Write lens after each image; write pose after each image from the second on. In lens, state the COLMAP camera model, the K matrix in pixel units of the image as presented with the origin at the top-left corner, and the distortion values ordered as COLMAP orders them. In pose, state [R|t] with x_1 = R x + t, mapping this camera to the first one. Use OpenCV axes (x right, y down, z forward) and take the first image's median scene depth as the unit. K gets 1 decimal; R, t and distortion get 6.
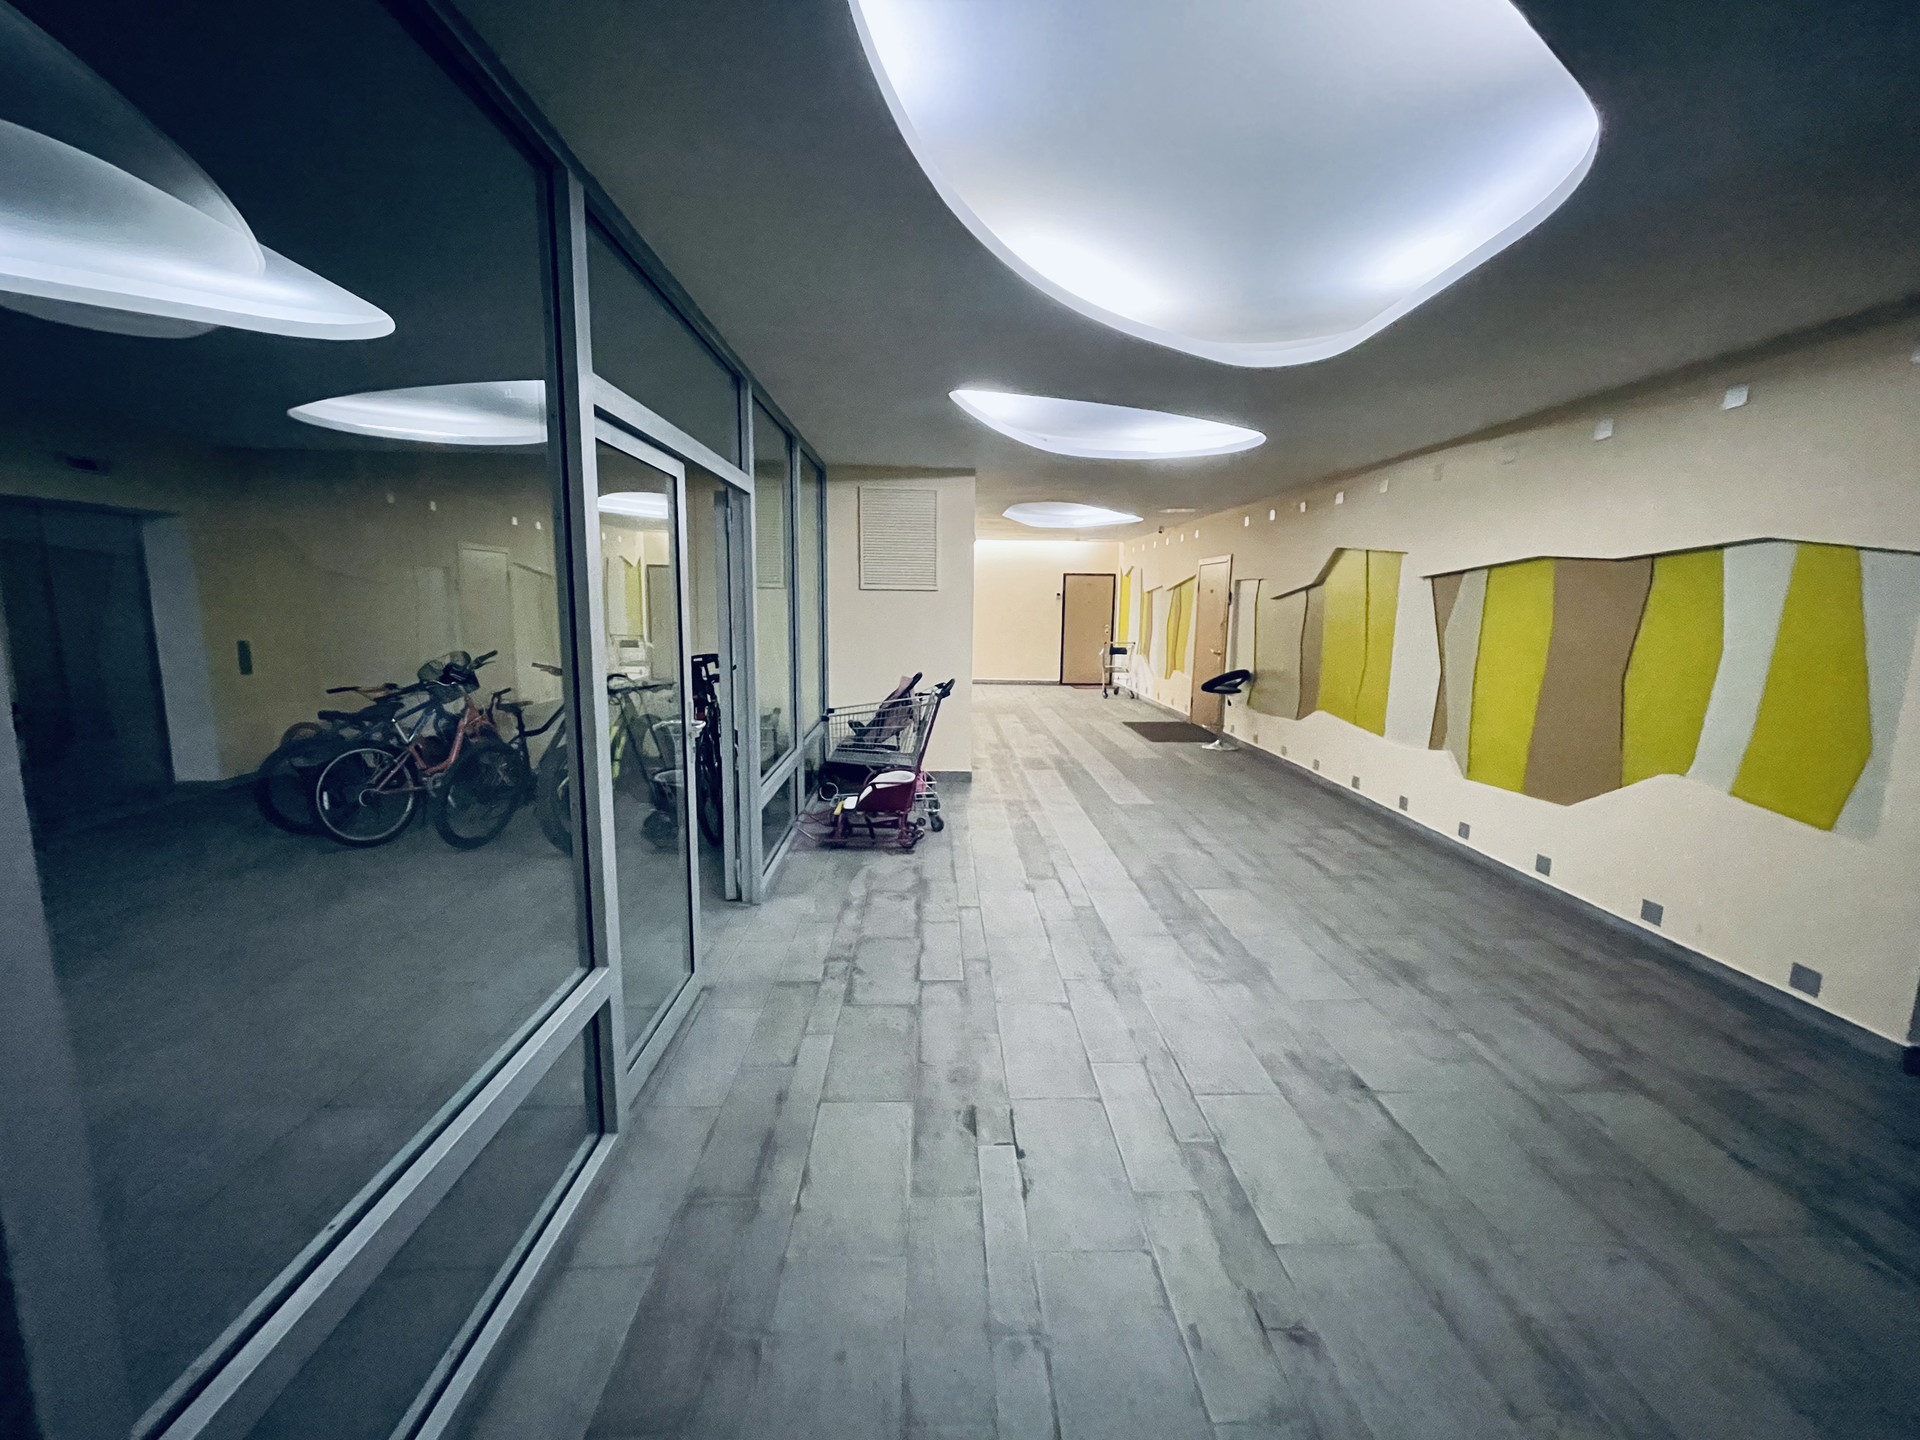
lens RADIAL K [[779.9, 0, 966.8], [0, 779.9, 718.8], [0, 0, 1]] dist [-0.000969, -0.000213]
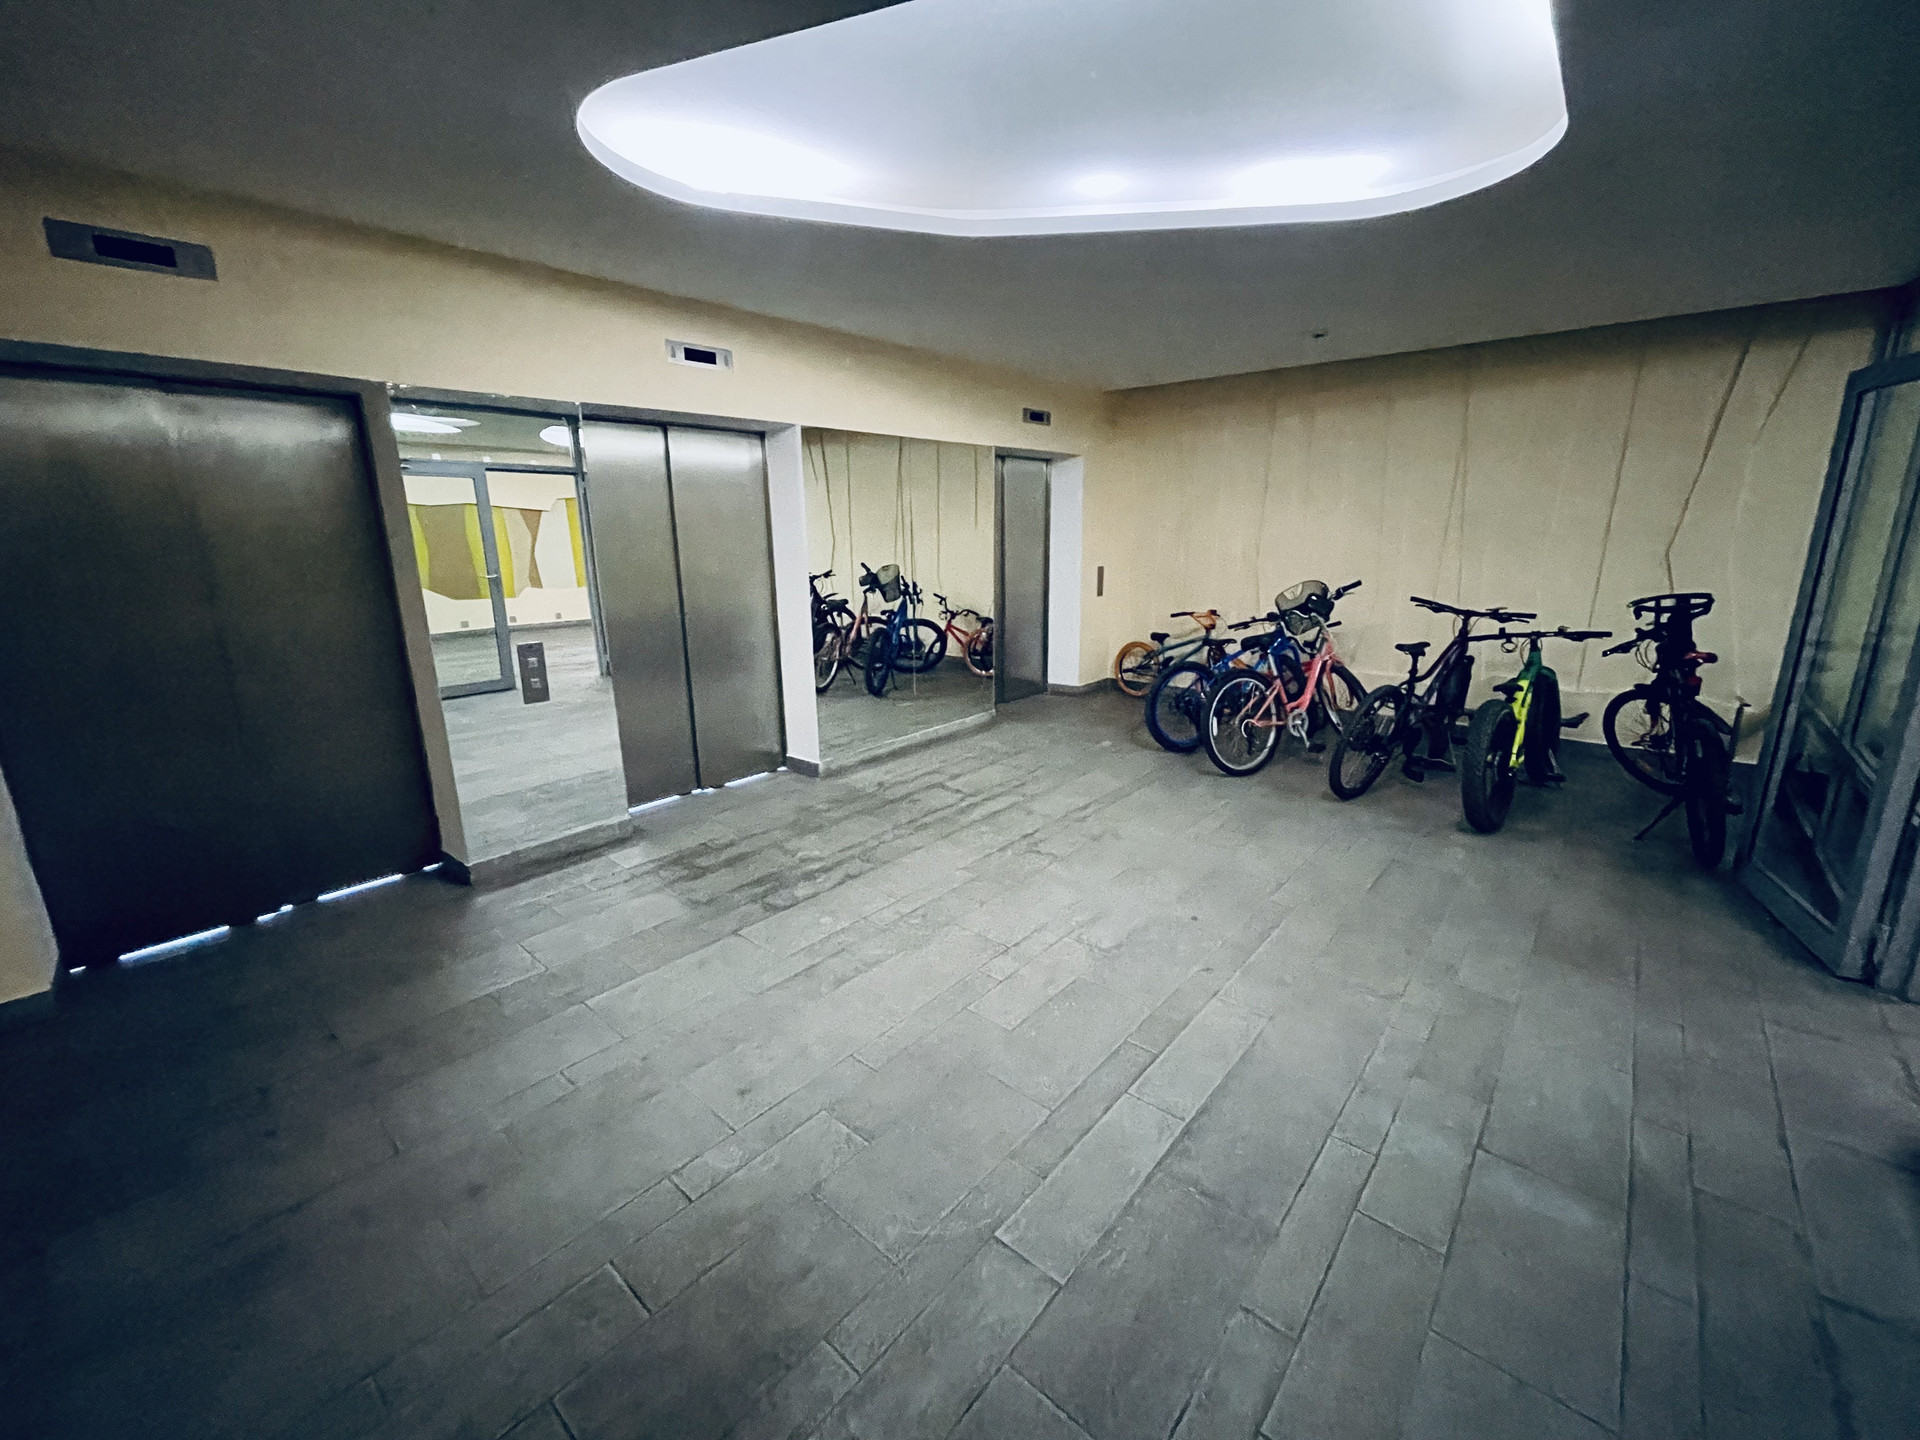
lens RADIAL K [[779.9, 0, 952.0], [0, 779.9, 717.2], [0, 0, 1]] dist [-0.000969, -0.000213]
pose [[0.729687, 0.141938, -0.668888, -0.324872], [-0.081072, 0.989277, 0.121483, -0.002208], [0.678958, -0.034416, 0.733370, 0.012074]]
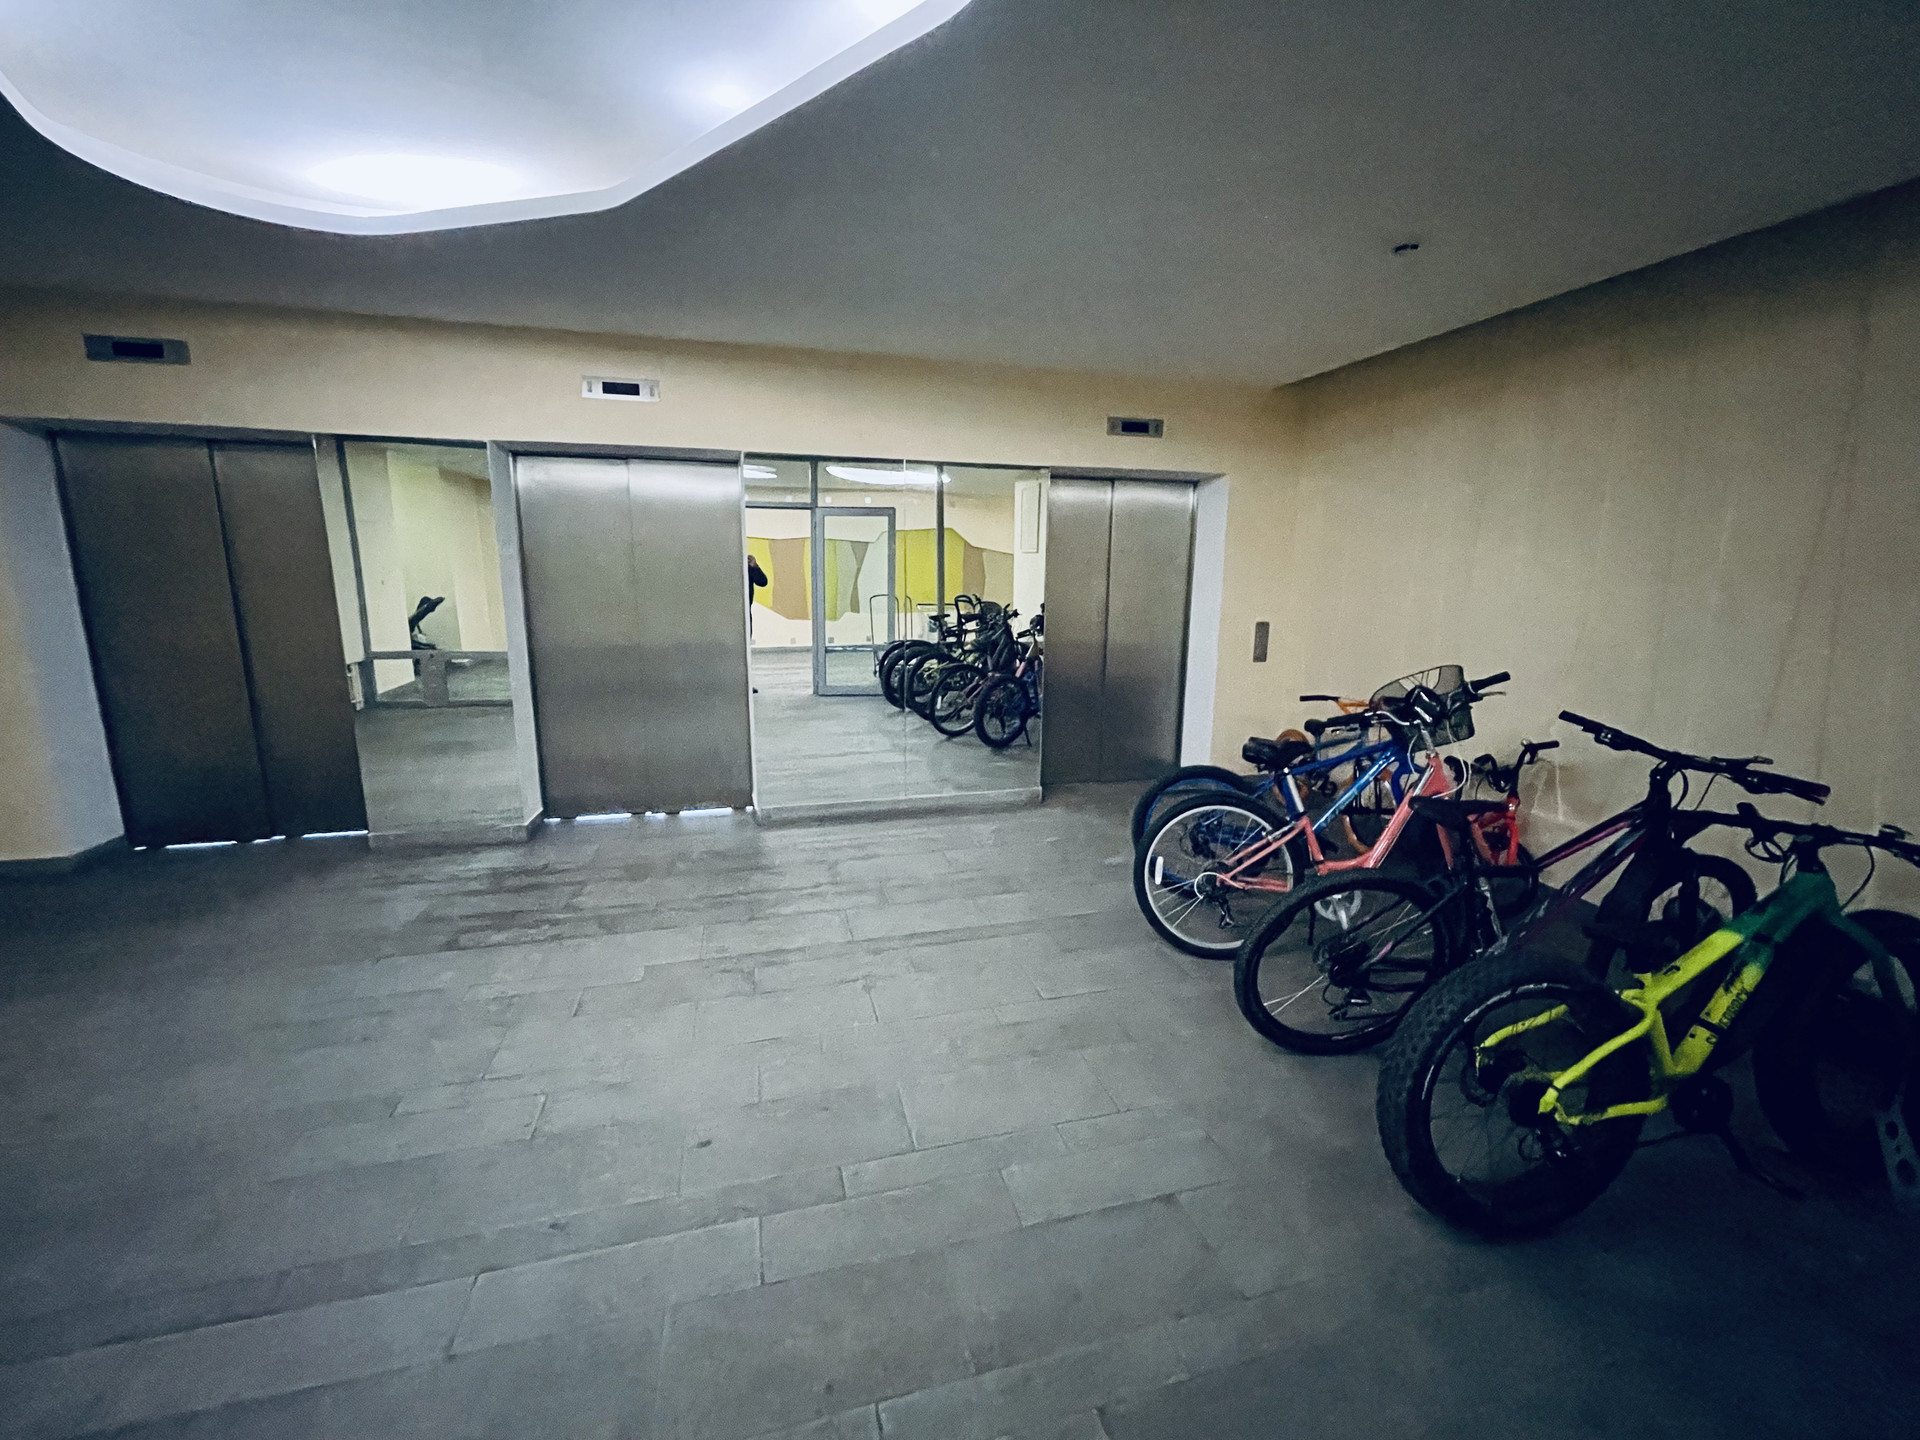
lens RADIAL K [[779.9, 0, 962.6], [0, 779.9, 708.0], [0, 0, 1]] dist [-0.000969, -0.000213]
pose [[0.225060, 0.165842, -0.960127, -0.201531], [-0.154730, 0.978987, 0.132830, -0.077509], [0.961981, 0.118666, 0.245992, 0.548310]]
